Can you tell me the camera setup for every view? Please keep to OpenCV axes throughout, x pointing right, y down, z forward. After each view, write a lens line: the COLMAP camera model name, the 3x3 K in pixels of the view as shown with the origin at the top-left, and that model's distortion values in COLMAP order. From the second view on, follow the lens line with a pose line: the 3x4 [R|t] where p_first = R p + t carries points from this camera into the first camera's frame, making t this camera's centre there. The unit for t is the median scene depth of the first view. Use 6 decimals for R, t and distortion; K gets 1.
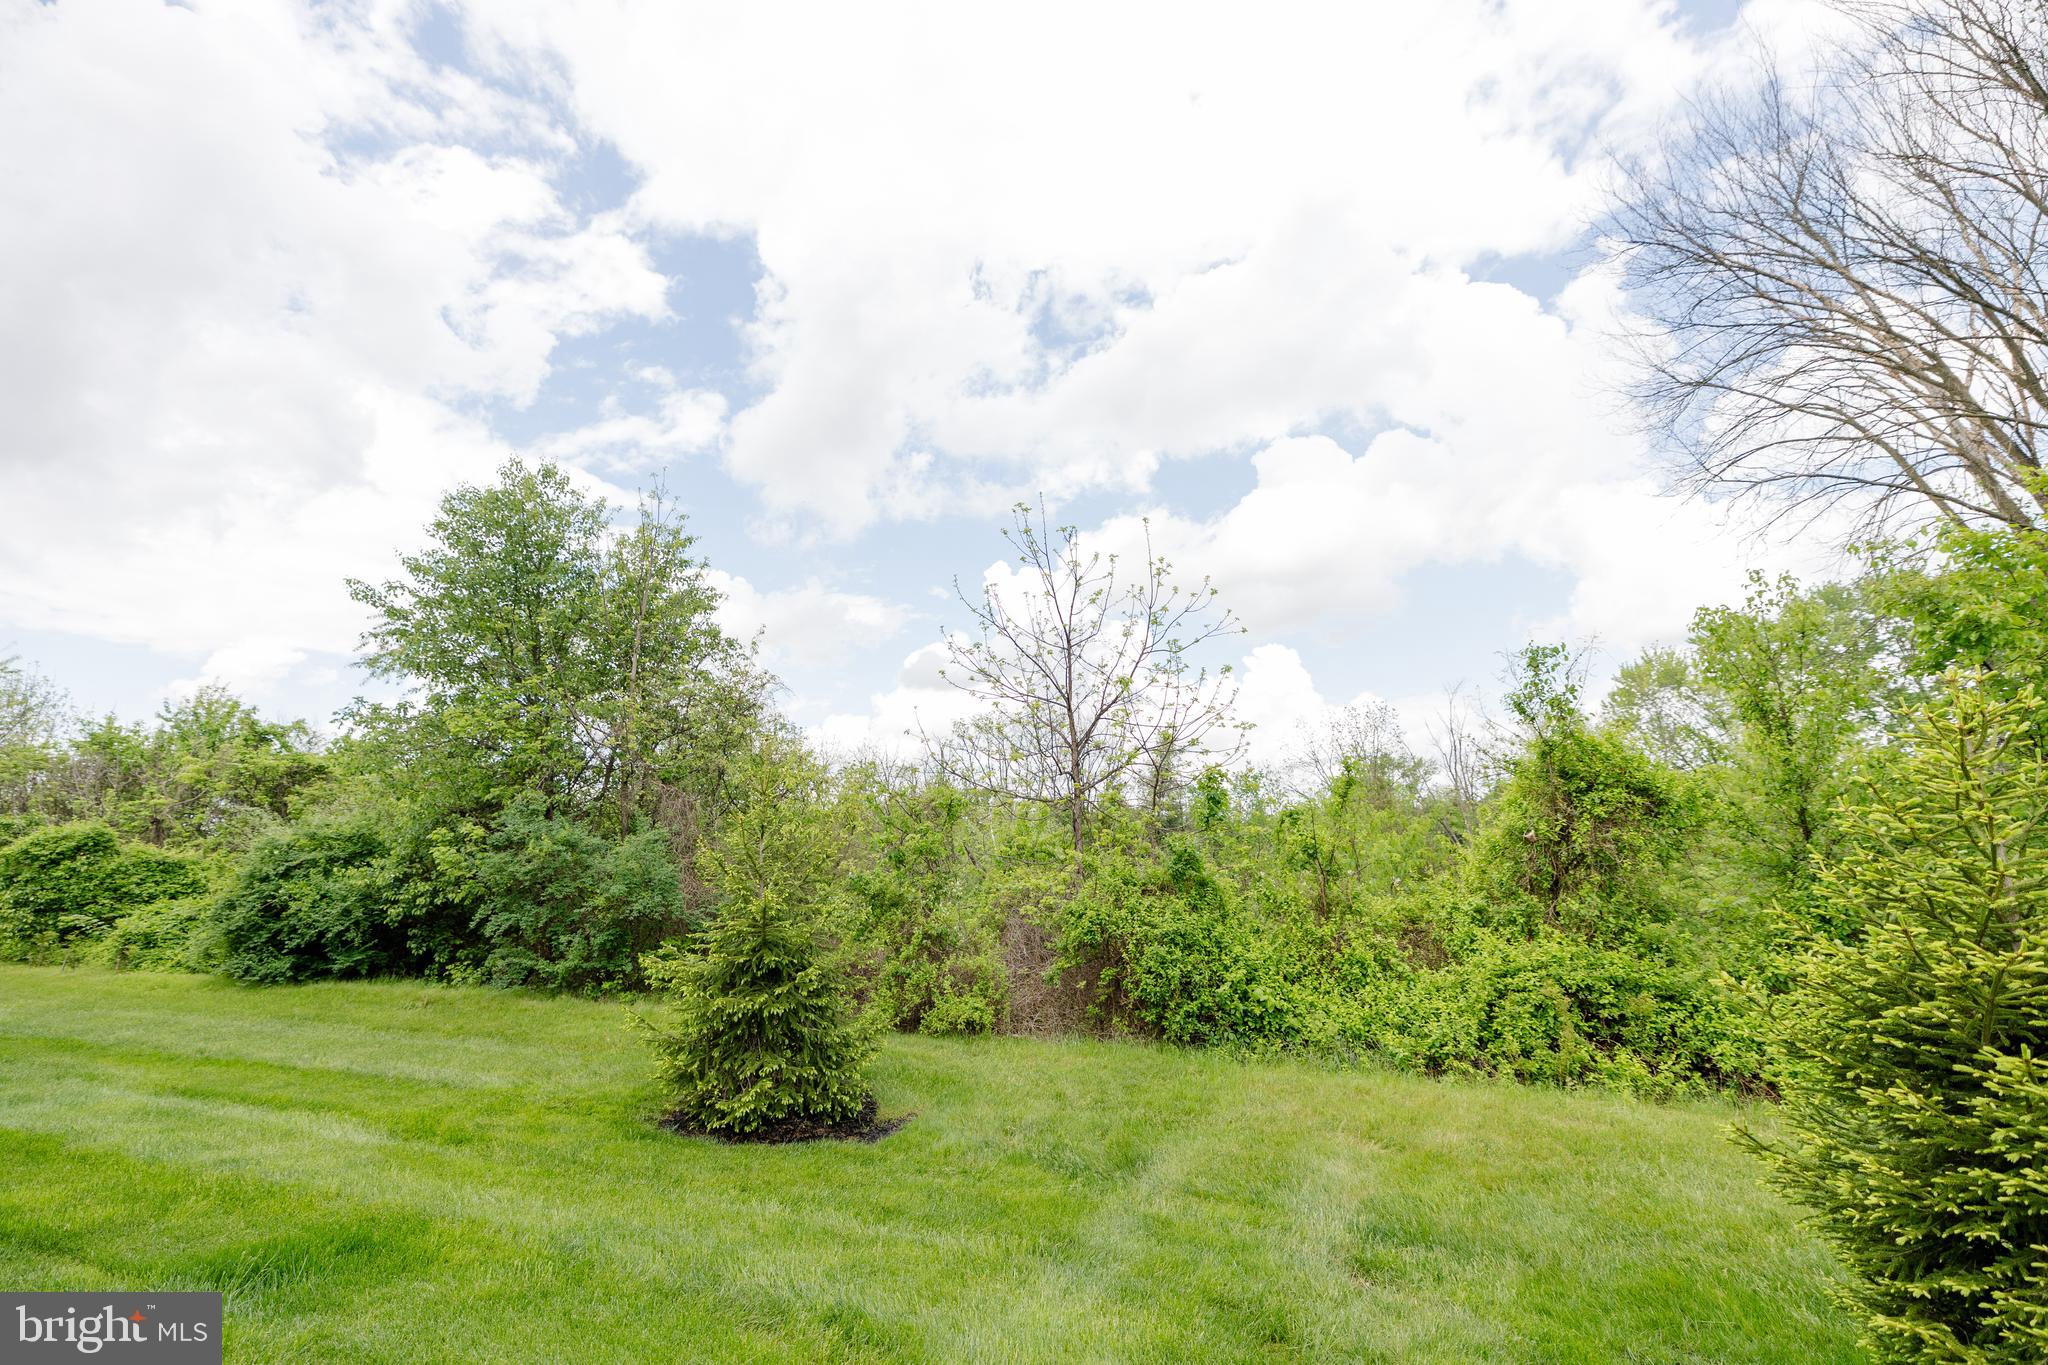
lens RADIAL K [[888.7, 0, 1044.3], [0, 888.7, 683.7], [0, 0, 1]] dist [0.001831, 0.000493]
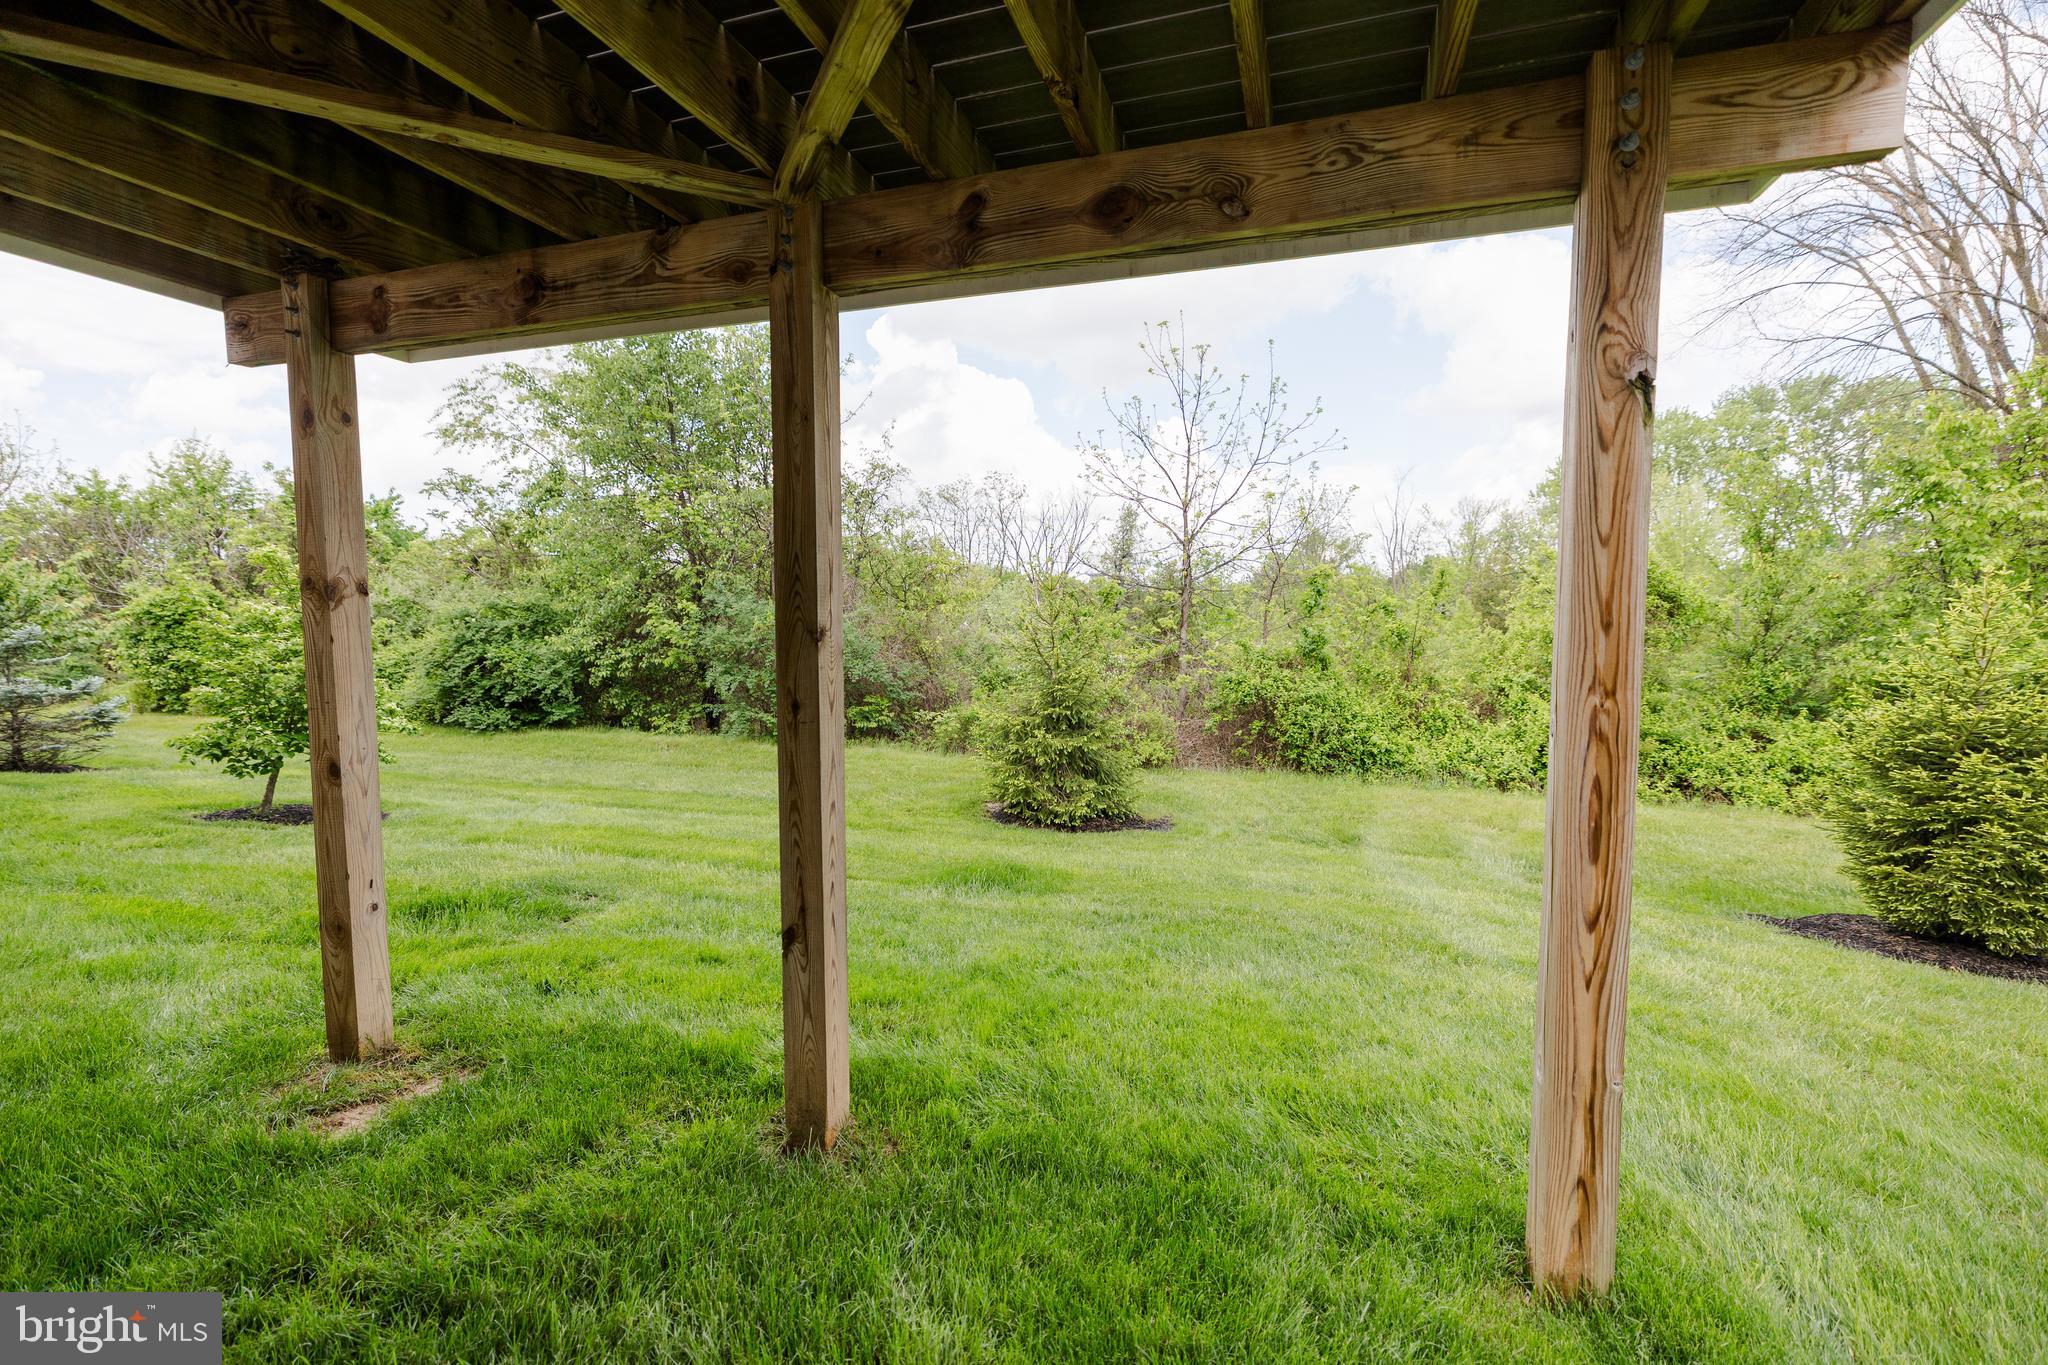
lens RADIAL K [[889.5, 0, 1023.9], [0, 889.5, 706.0], [0, 0, 1]] dist [0.001062, -0.000223]
pose [[0.995689, 0.006456, 0.092529, -0.389604], [-0.032423, 0.958869, 0.281992, -0.065073], [-0.086902, -0.283776, 0.954945, -0.231587]]
